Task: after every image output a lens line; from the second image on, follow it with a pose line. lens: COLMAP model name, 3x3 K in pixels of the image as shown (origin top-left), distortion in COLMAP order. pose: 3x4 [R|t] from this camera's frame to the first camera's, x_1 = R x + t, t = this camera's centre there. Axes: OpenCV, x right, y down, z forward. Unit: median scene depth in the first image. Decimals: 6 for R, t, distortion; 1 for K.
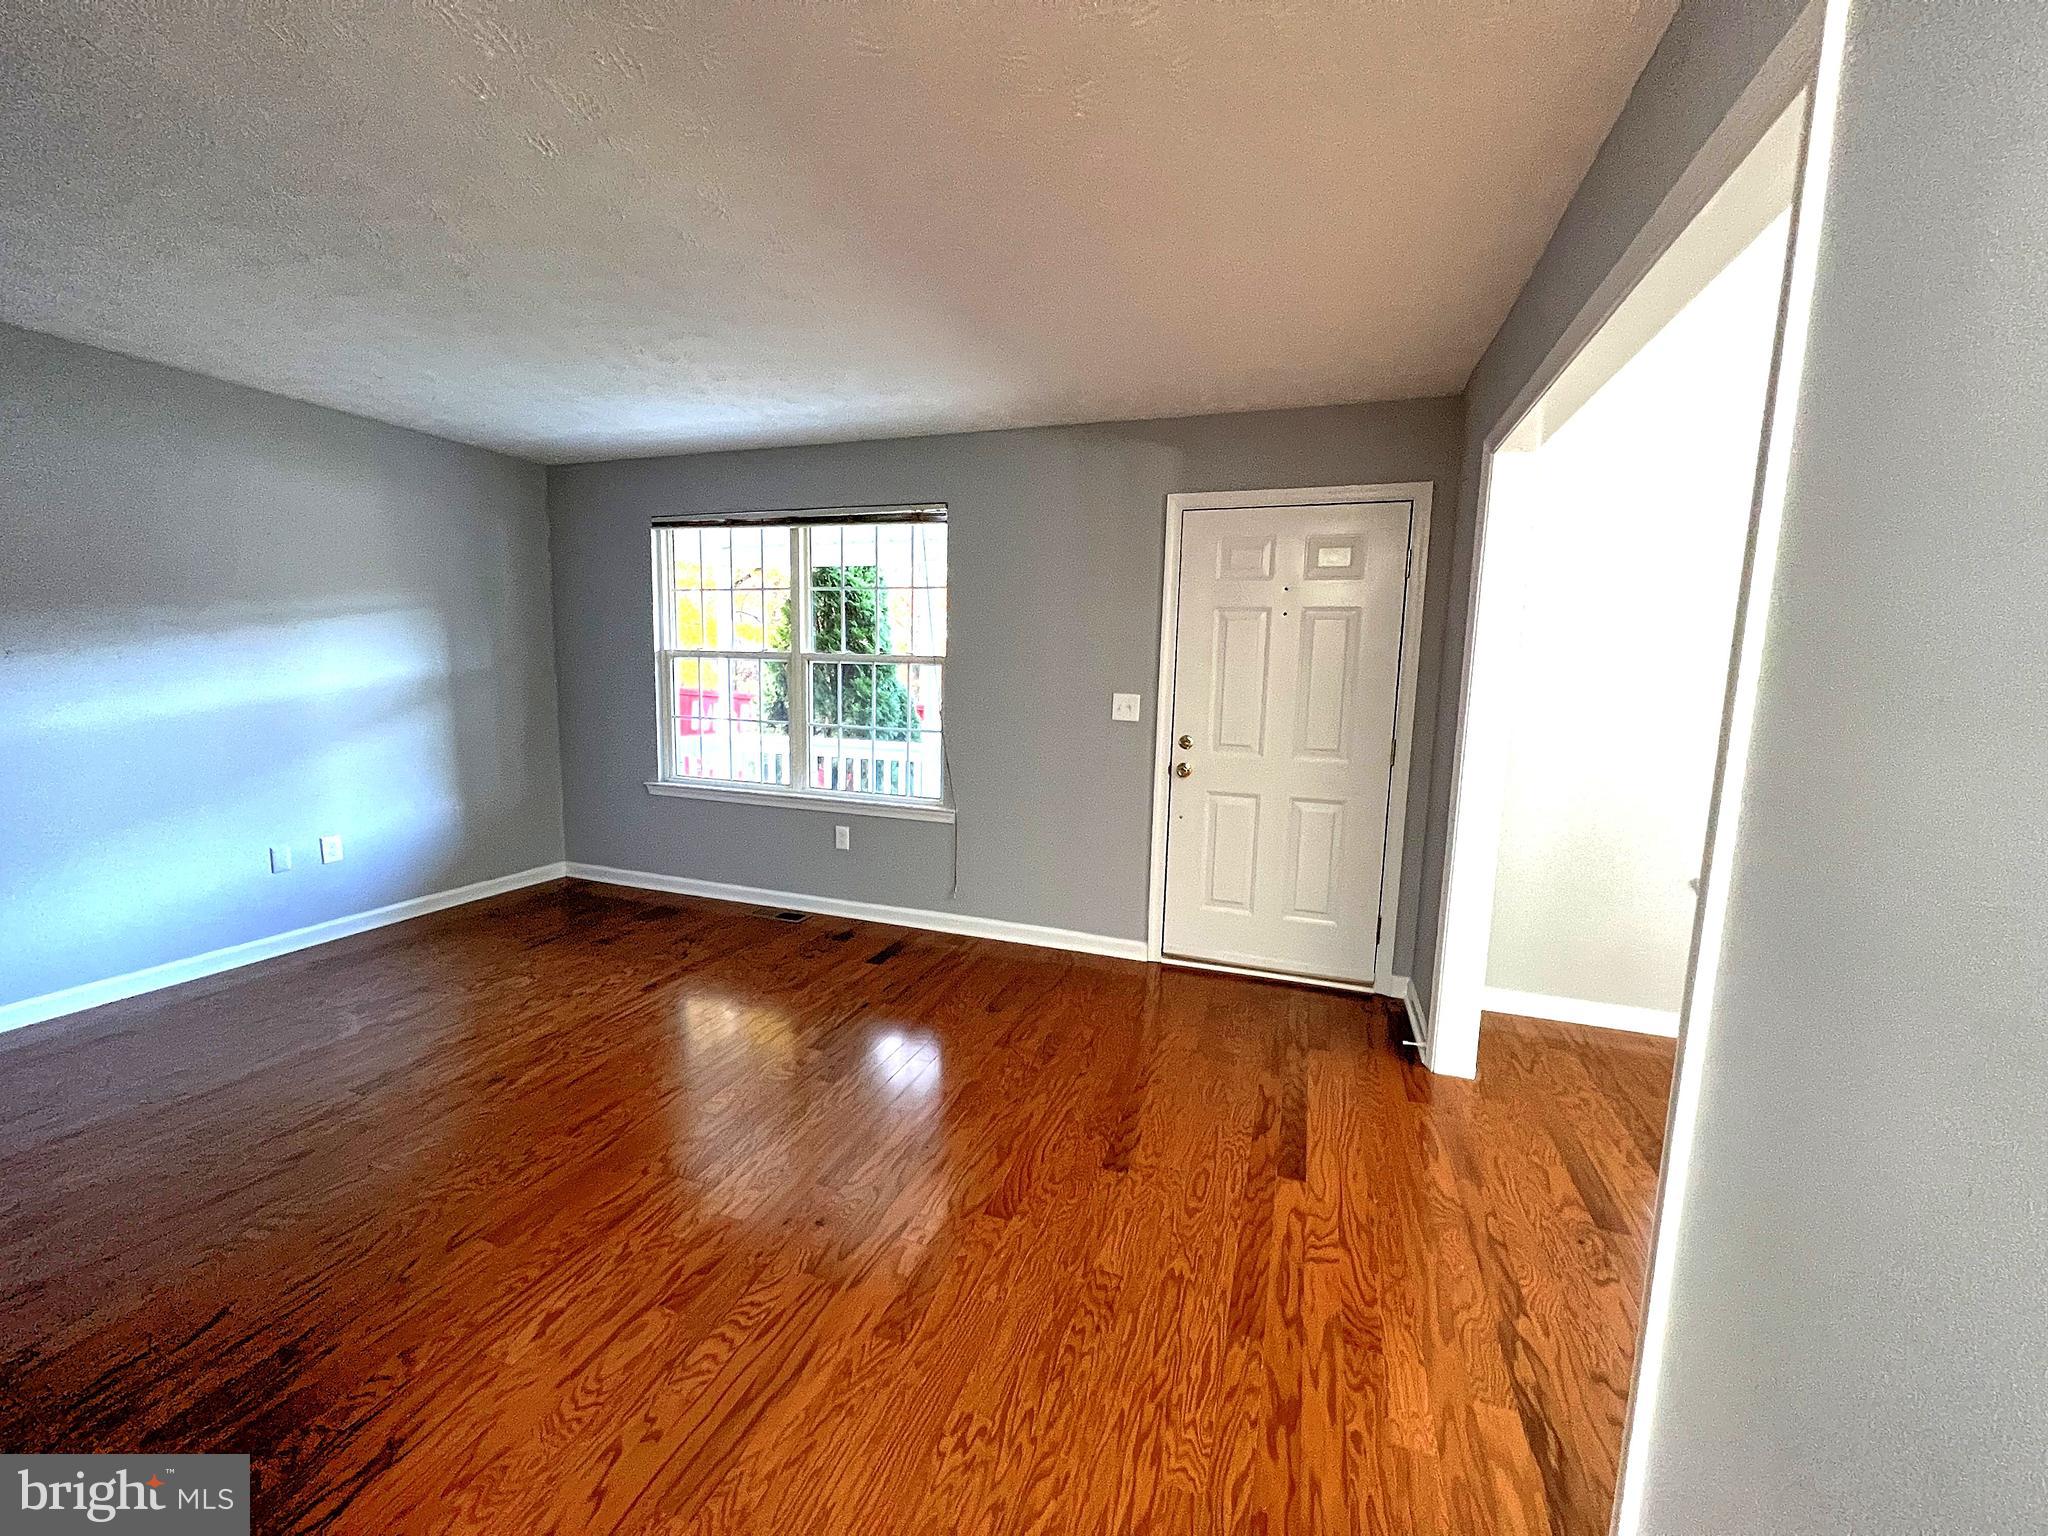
lens RADIAL K [[817.1, 0, 1019.9], [0, 817.1, 767.2], [0, 0, 1]] dist [-0.000267, -0.000119]
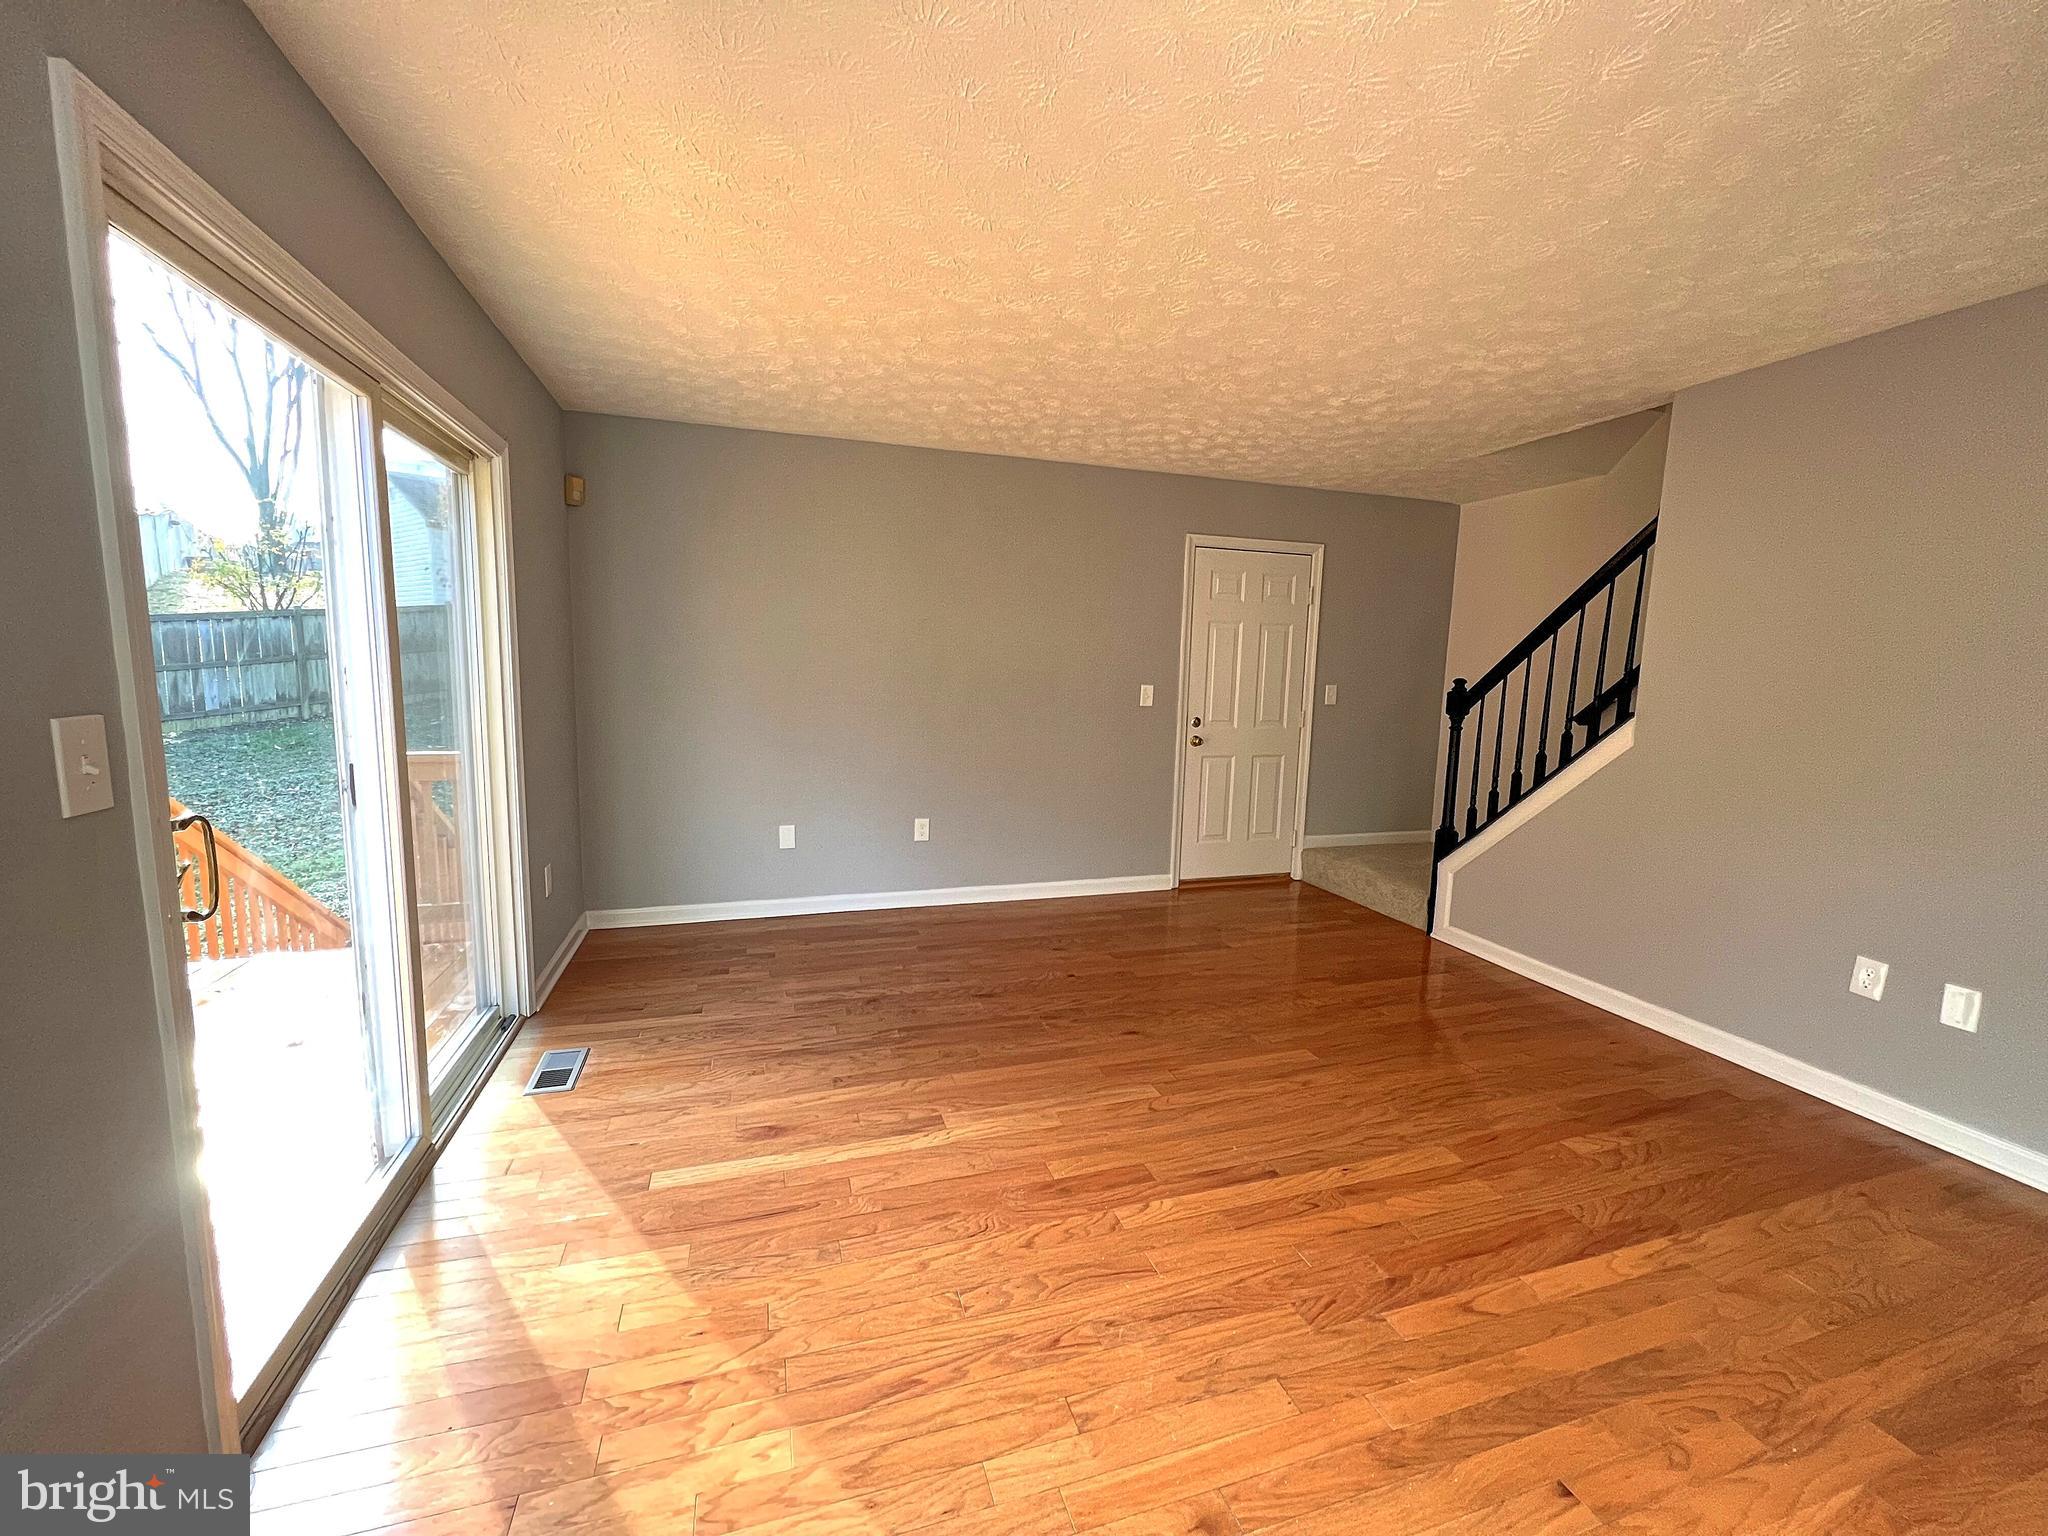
lens RADIAL K [[817.1, 0, 1018.3], [0, 817.1, 765.8], [0, 0, 1]] dist [-0.000267, -0.000119]
pose [[0.787730, -0.089892, 0.609427, -0.838561], [0.061848, 0.995838, 0.066946, -0.063832], [-0.612908, -0.015044, 0.790011, 0.116716]]
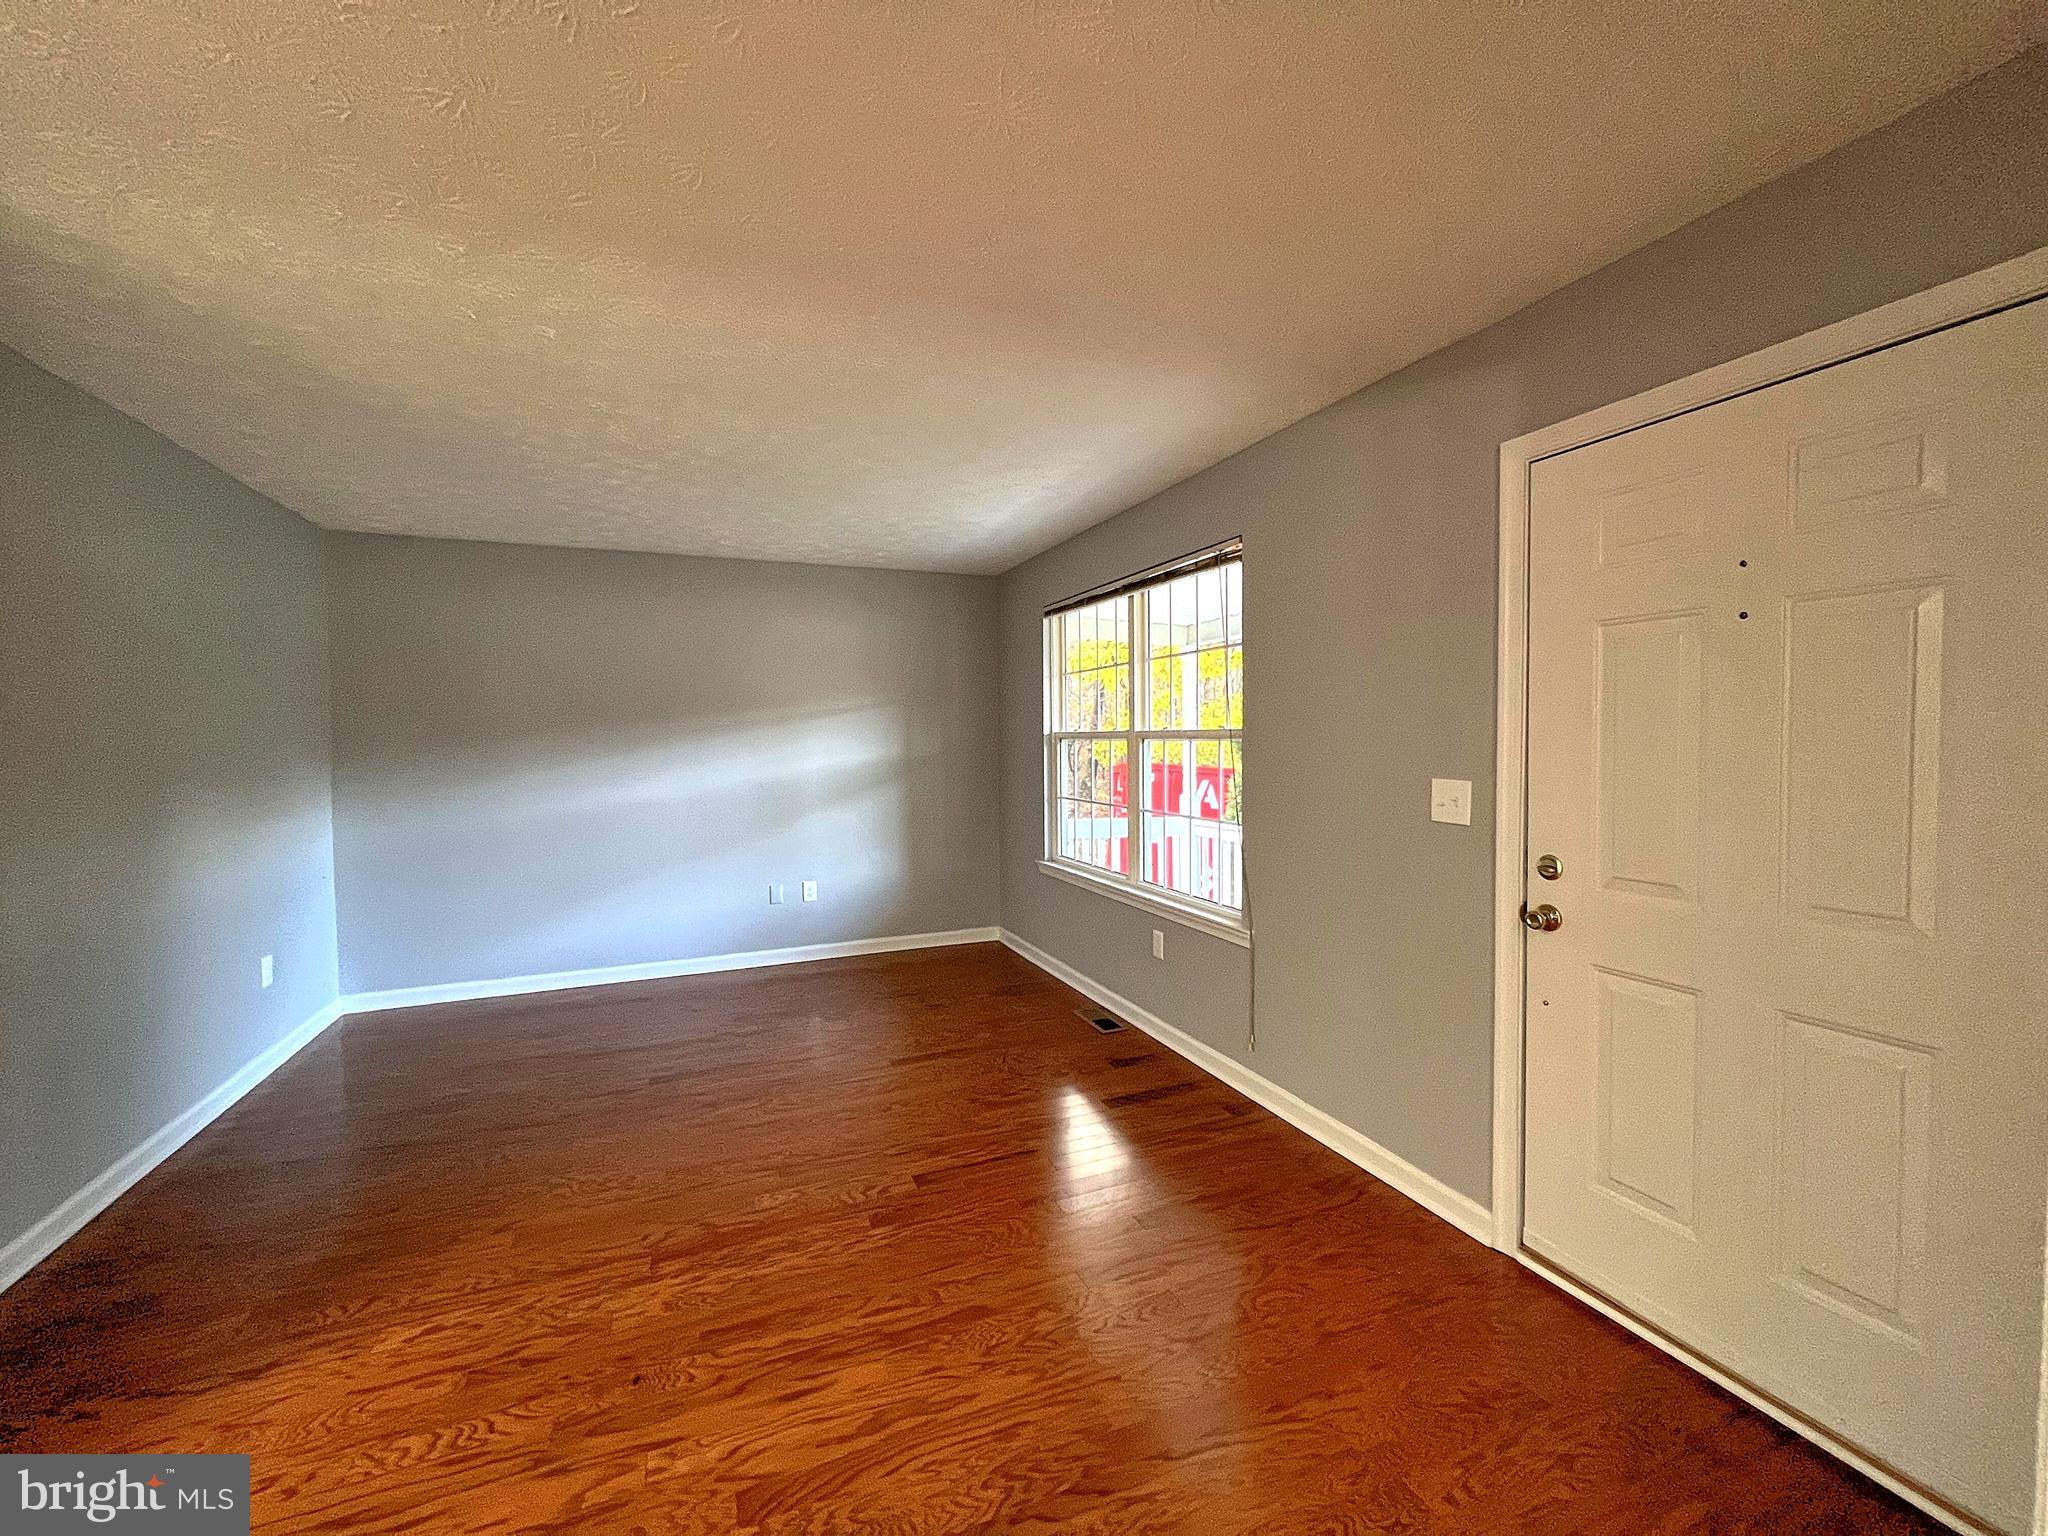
lens RADIAL K [[817.1, 0, 1011.3], [0, 817.1, 769.0], [0, 0, 1]] dist [-0.000267, -0.000119]
pose [[0.670616, -0.000889, -0.741804, 0.363173], [-0.069133, 0.995572, -0.063692, -0.035904], [0.738576, 0.093995, 0.667585, 0.349770]]
